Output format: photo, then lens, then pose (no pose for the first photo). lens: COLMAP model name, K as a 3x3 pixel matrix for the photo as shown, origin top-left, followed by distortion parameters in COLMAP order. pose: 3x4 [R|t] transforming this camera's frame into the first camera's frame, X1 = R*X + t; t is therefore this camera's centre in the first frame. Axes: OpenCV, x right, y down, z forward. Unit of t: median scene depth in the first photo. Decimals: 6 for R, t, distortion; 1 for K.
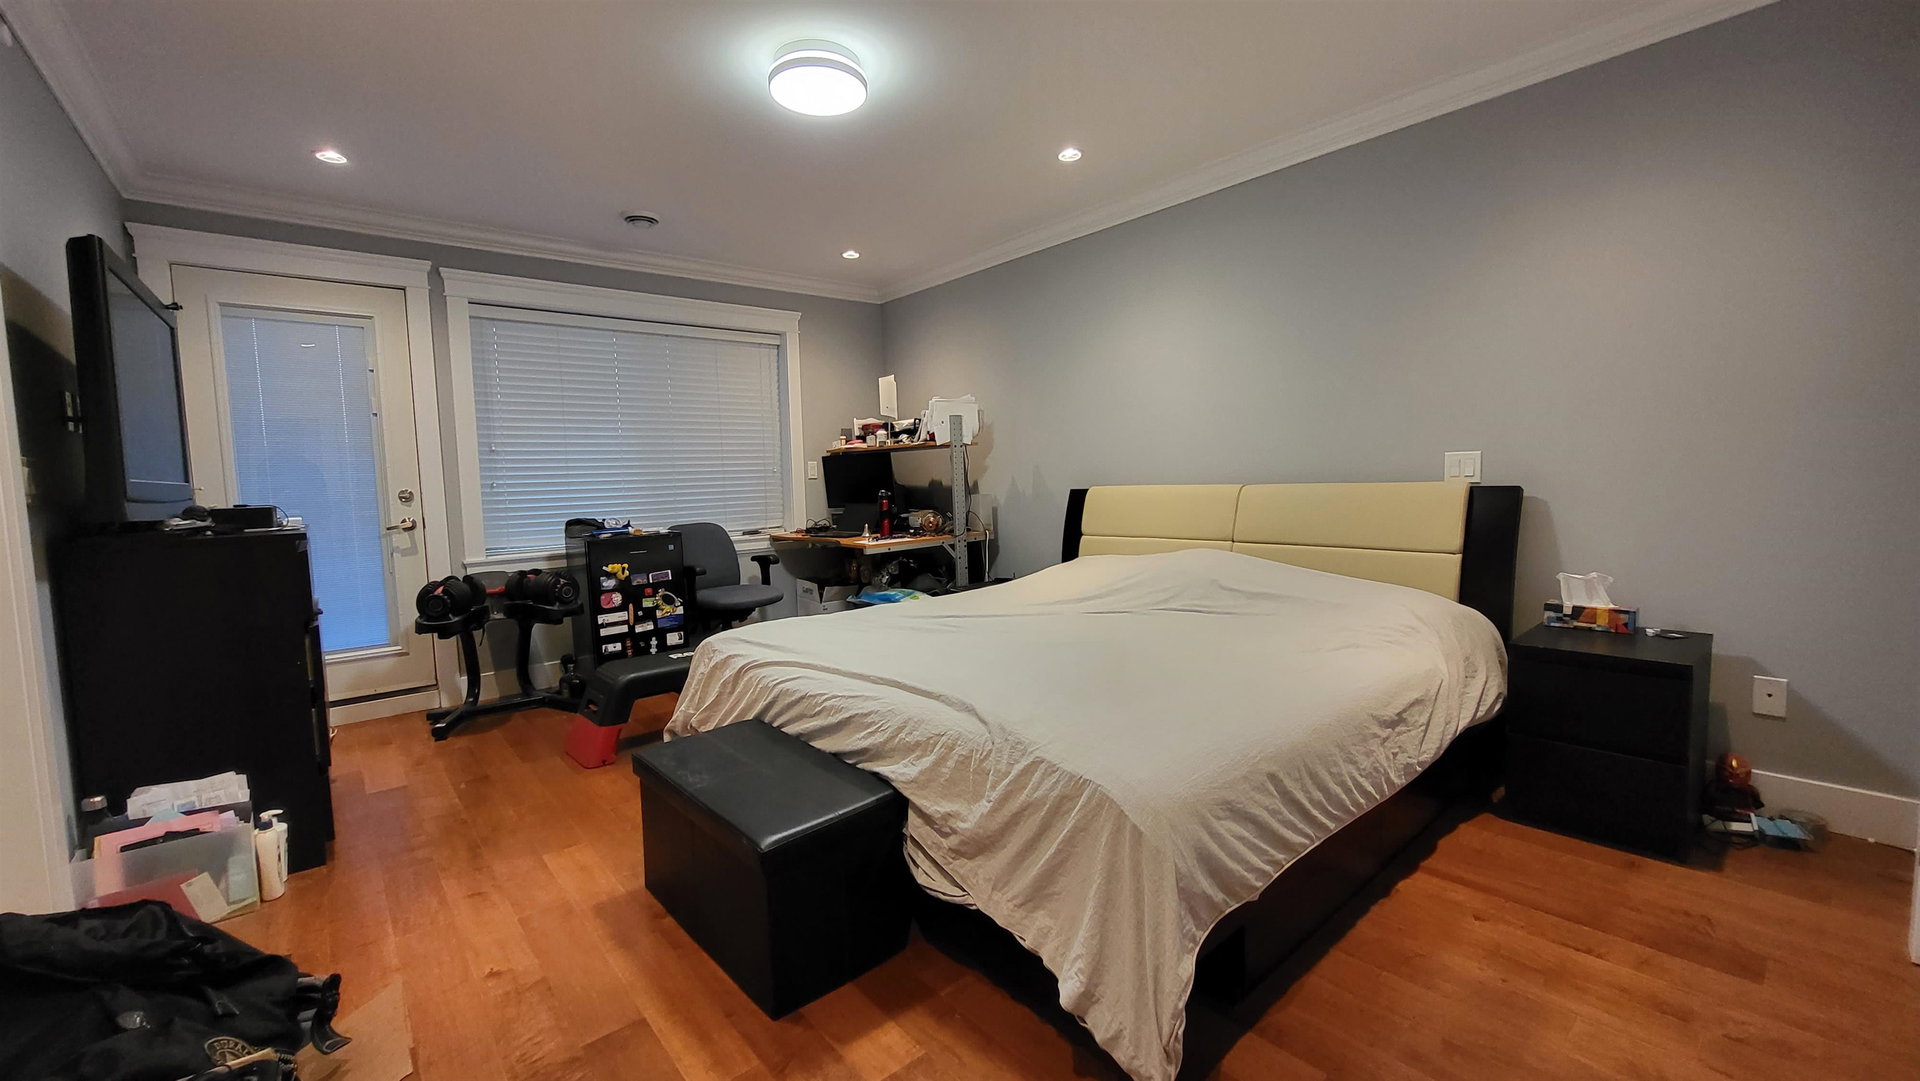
lens RADIAL K [[767.8, 0, 960.8], [0, 767.8, 535.0], [0, 0, 1]] dist [0.001506, -0.000151]
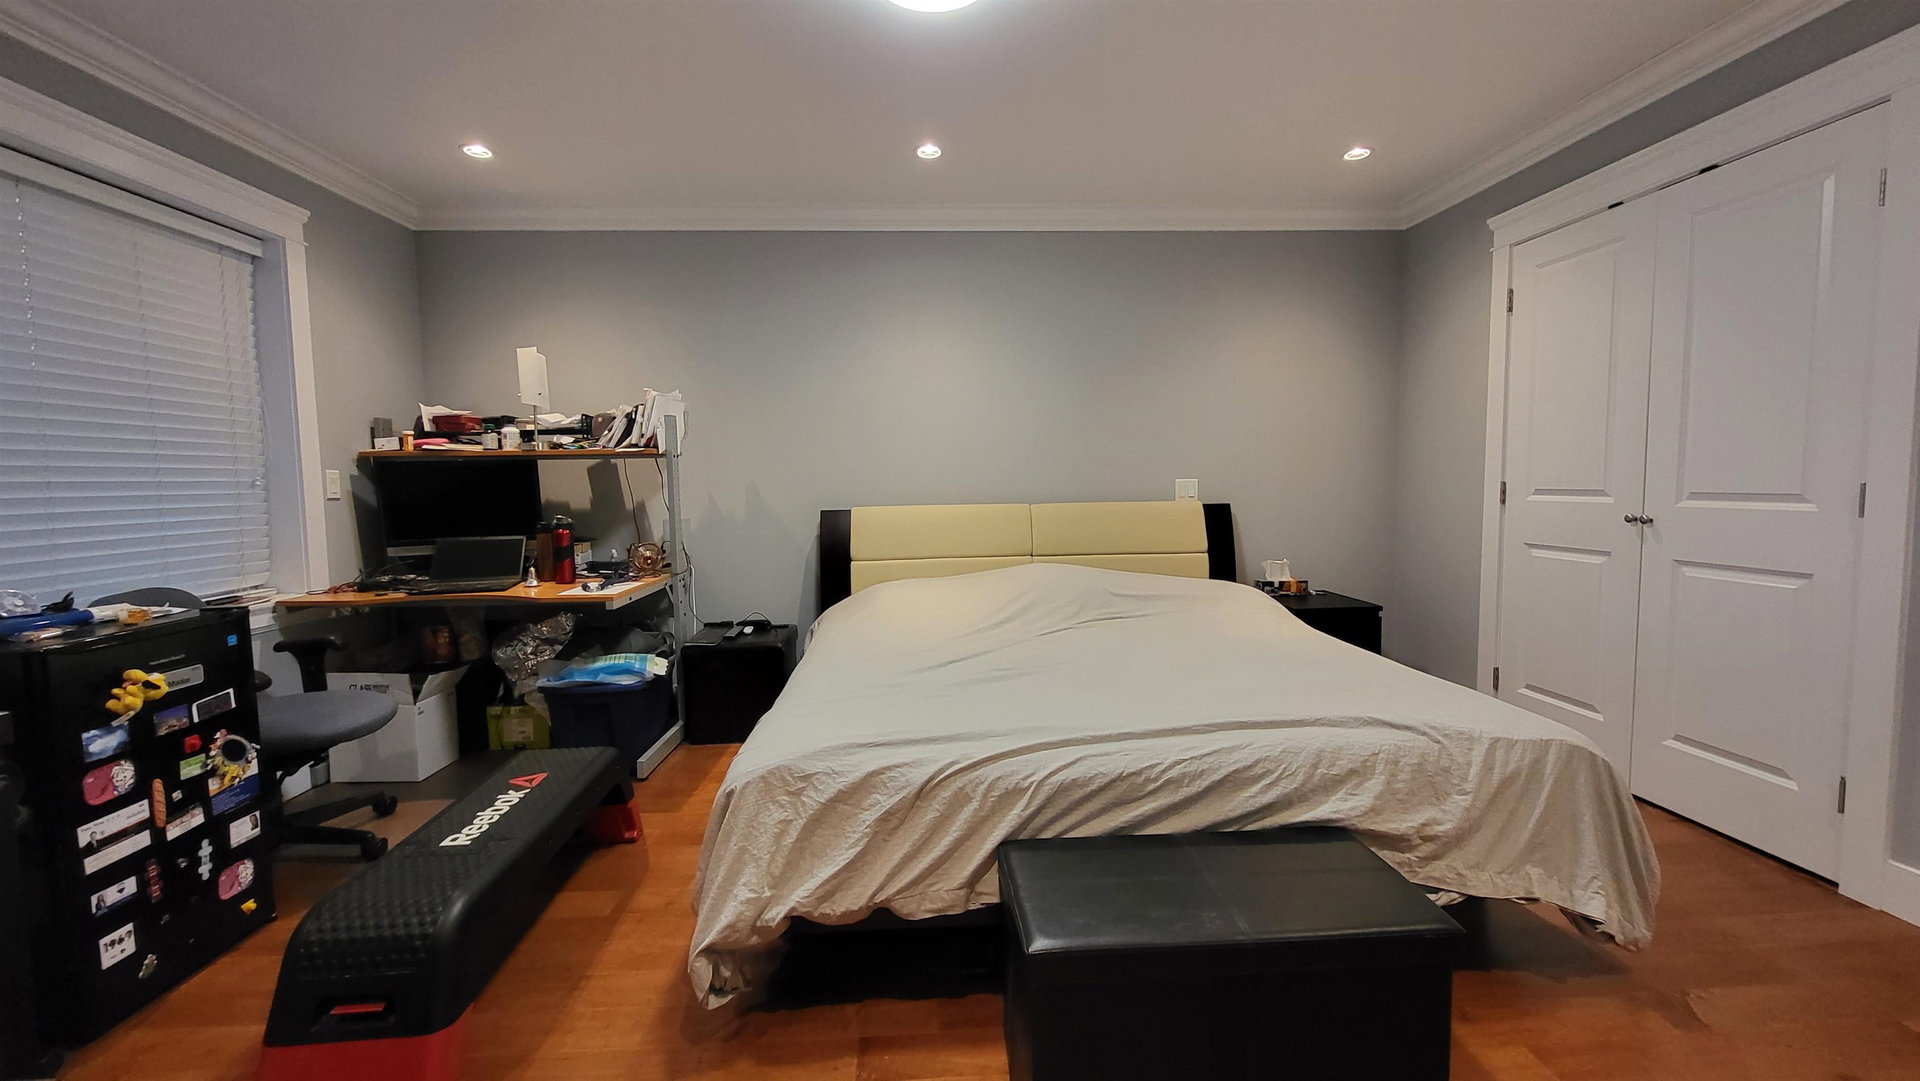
lens RADIAL K [[767.8, 0, 960.8], [0, 767.8, 535.0], [0, 0, 1]] dist [0.001506, -0.000151]
pose [[0.605878, -0.035460, 0.794767, -0.495238], [0.060029, 0.998196, -0.001226, -0.022219], [-0.793290, 0.048452, 0.606913, 0.357802]]
